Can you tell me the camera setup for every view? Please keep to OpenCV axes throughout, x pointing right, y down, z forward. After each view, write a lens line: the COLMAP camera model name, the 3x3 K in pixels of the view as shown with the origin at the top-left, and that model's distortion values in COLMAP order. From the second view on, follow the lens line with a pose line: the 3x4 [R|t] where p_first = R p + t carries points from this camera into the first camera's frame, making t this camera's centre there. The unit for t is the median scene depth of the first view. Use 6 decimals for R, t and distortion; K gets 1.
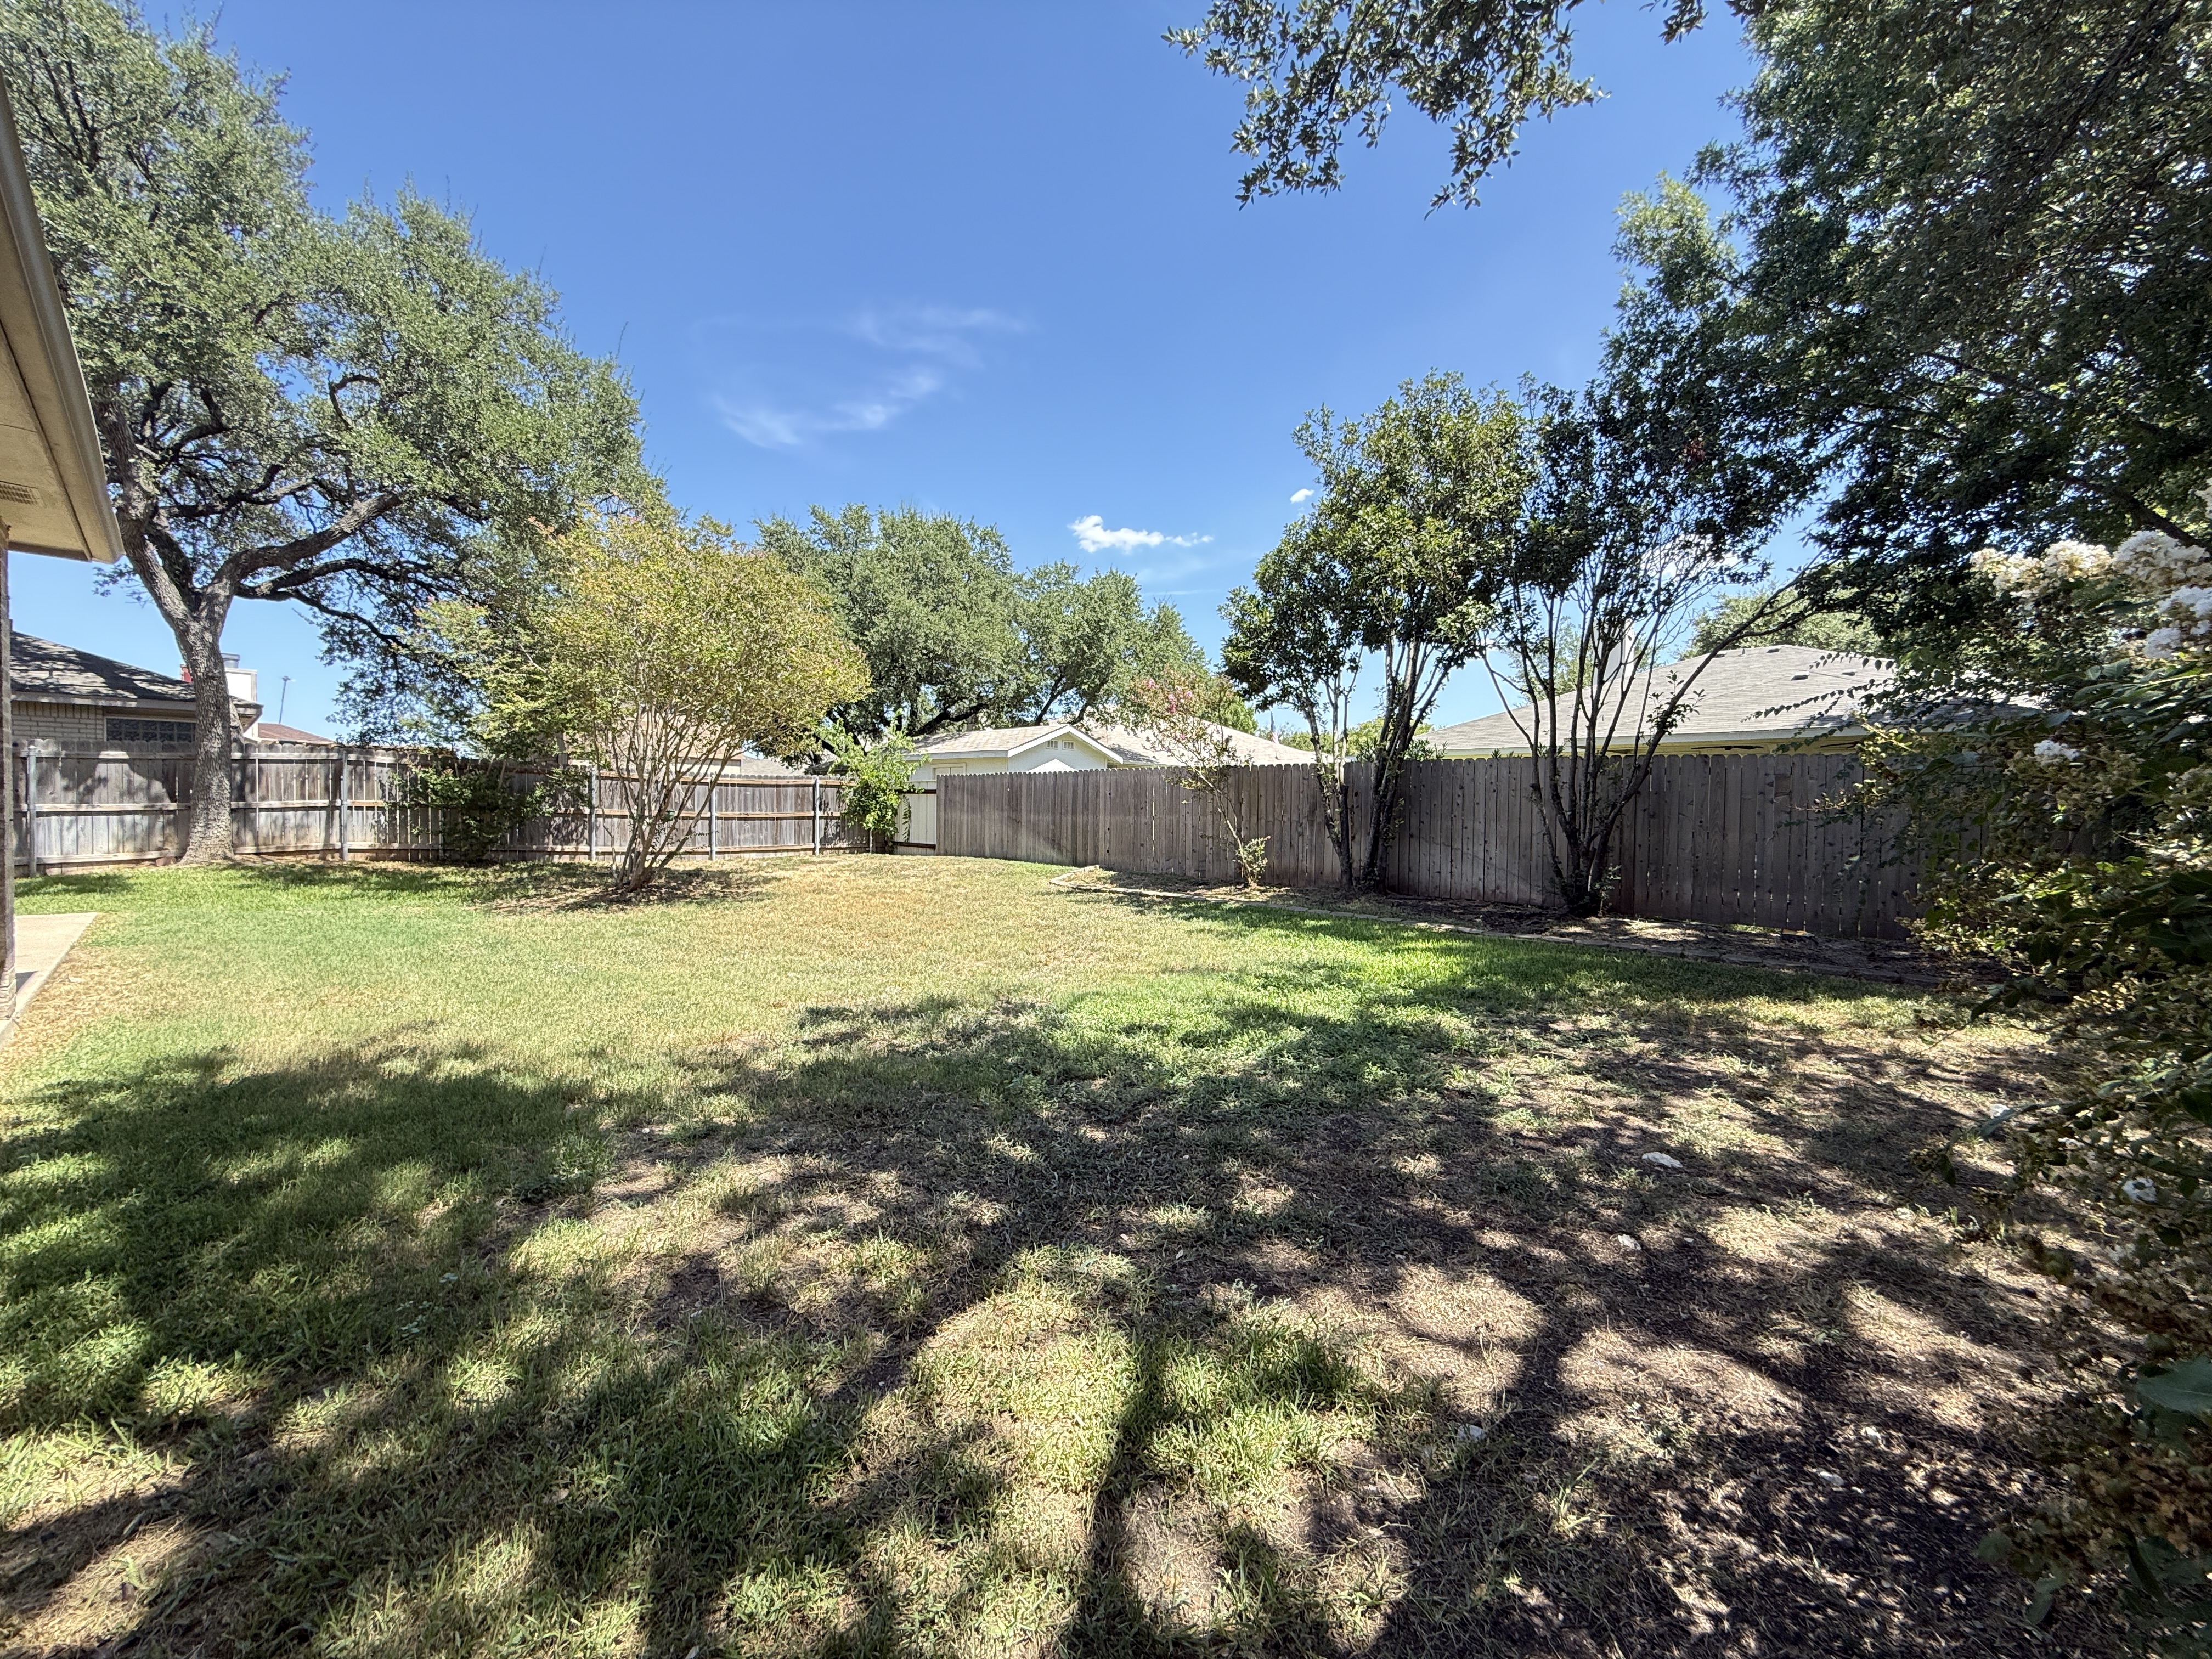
lens RADIAL K [[882.2, 0, 1105.8], [0, 882.2, 814.1], [0, 0, 1]] dist [0.003023, 0.000547]
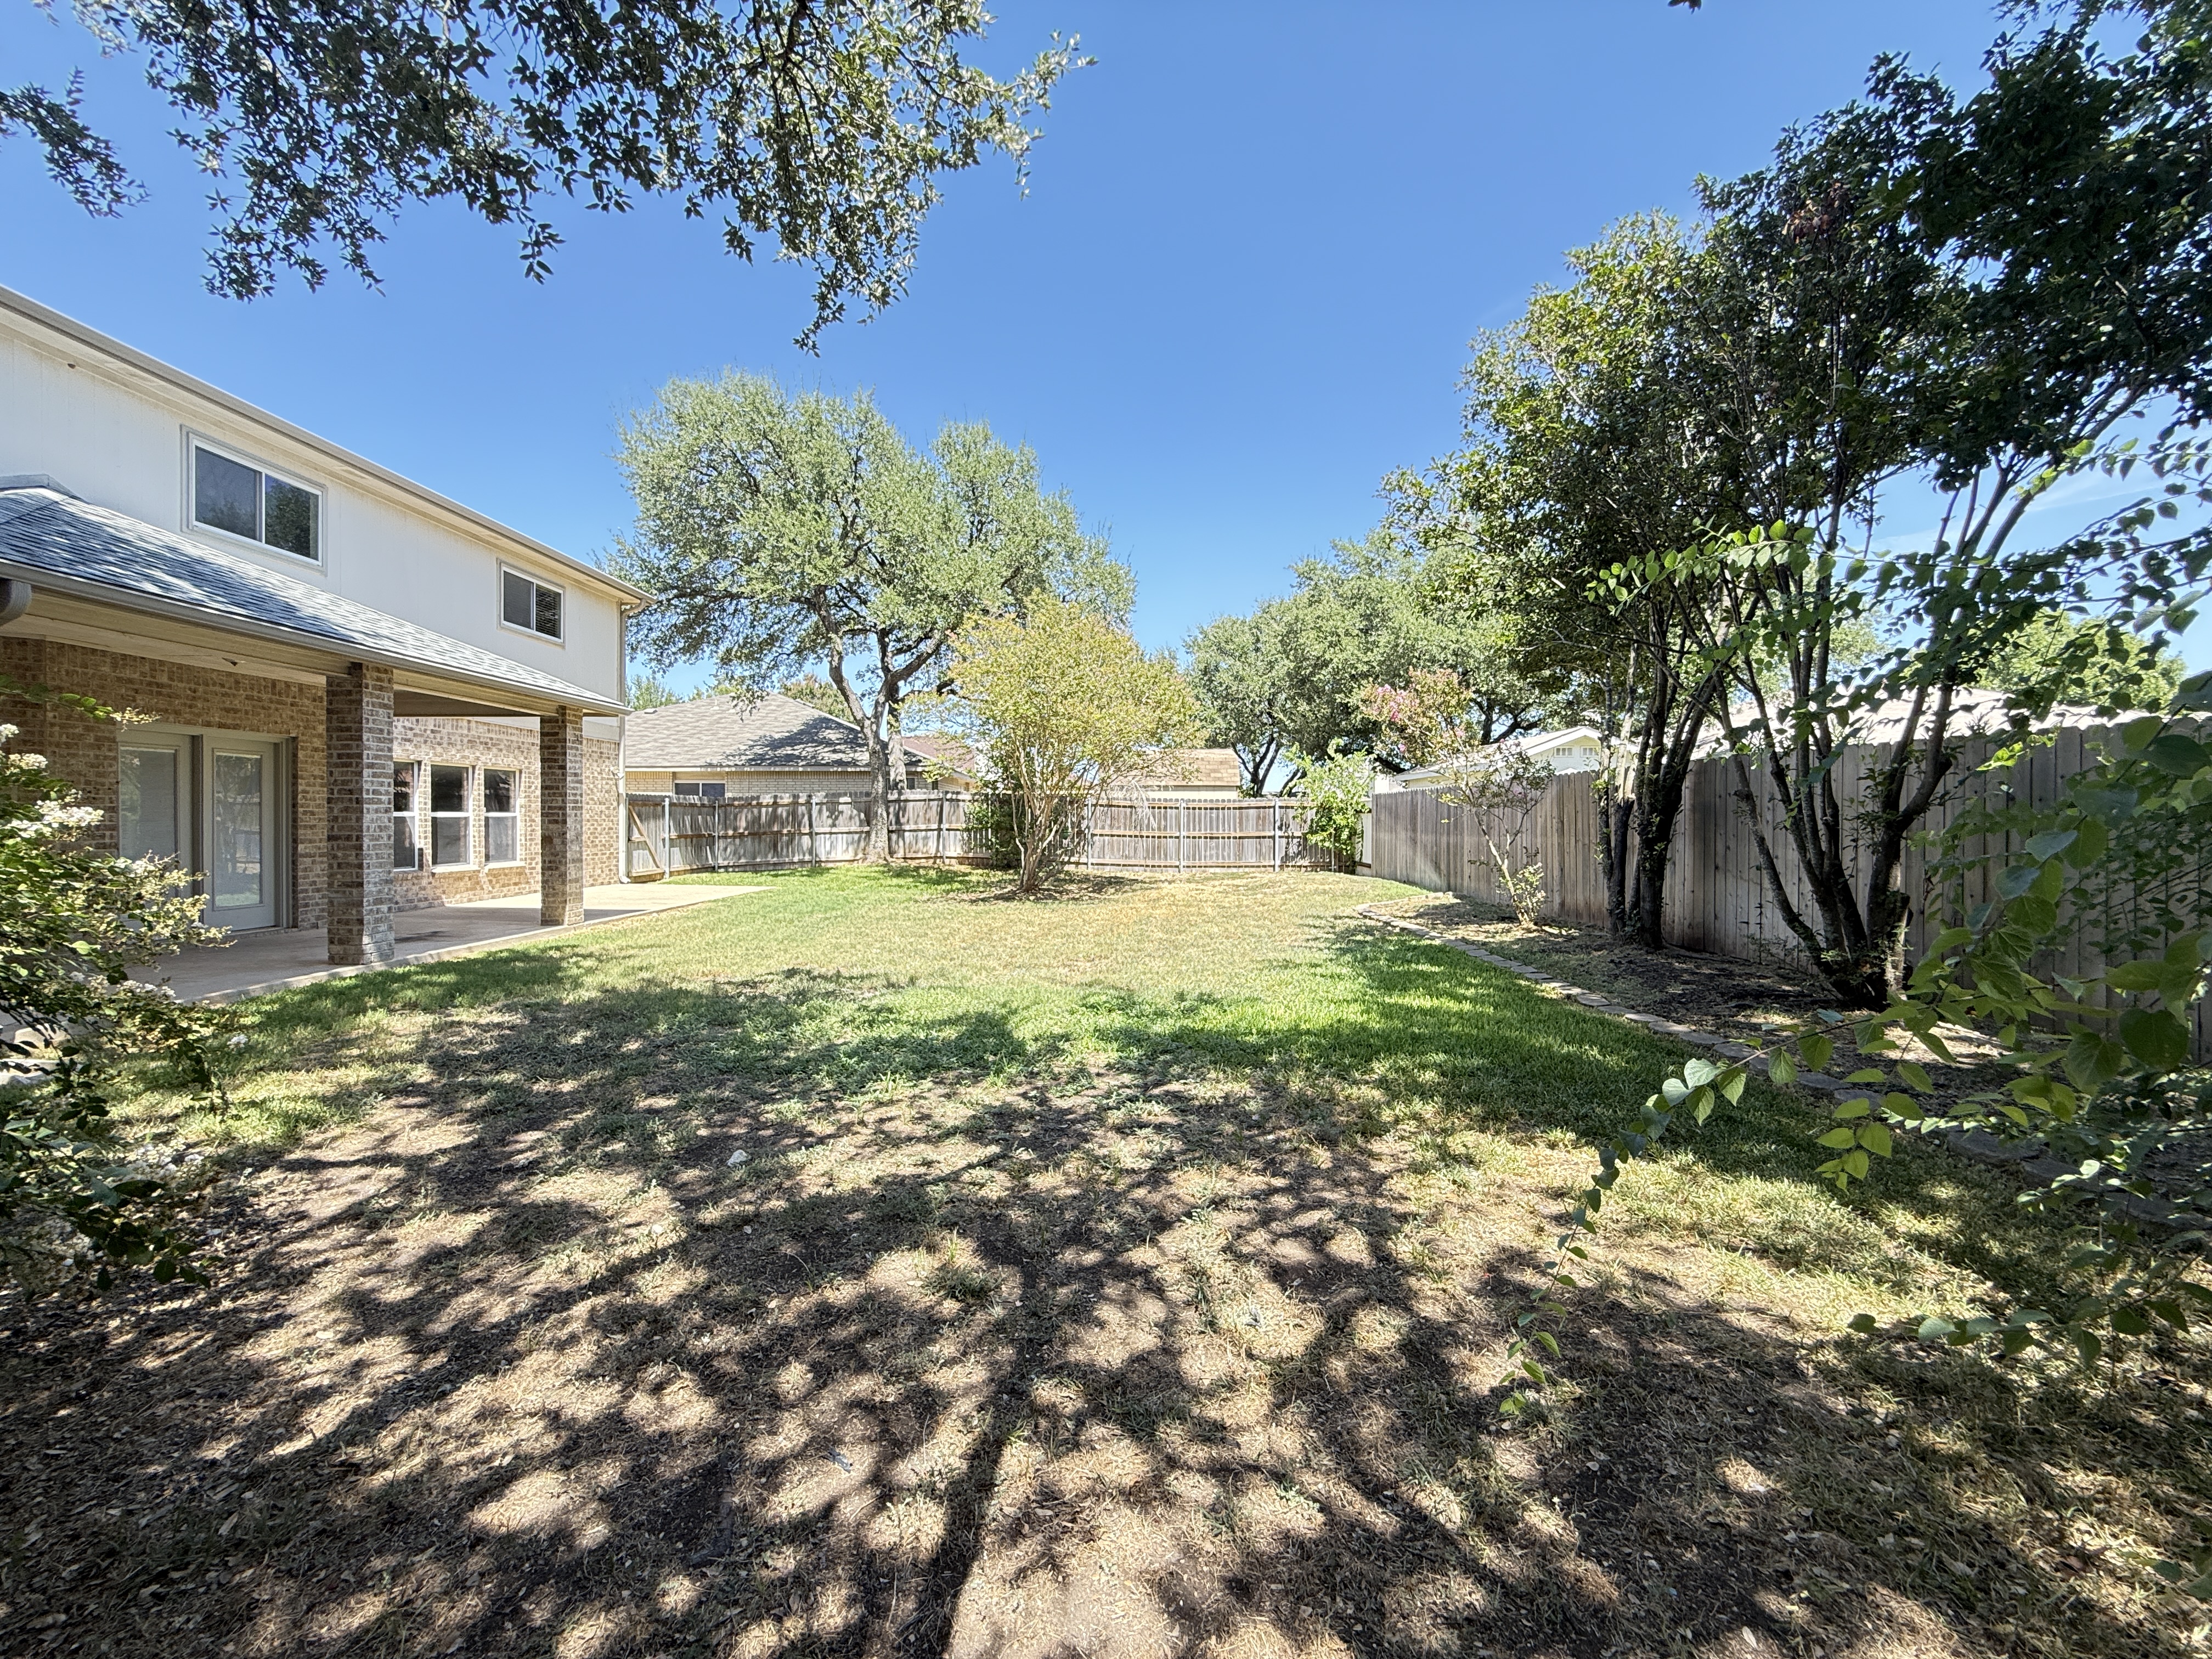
lens RADIAL K [[882.2, 0, 1108.8], [0, 882.2, 824.5], [0, 0, 1]] dist [0.003023, 0.000547]
pose [[0.685290, -0.003378, -0.728262, 0.621391], [-0.002080, 0.999976, -0.006596, -0.008646], [0.728267, 0.006035, 0.685267, 0.195886]]
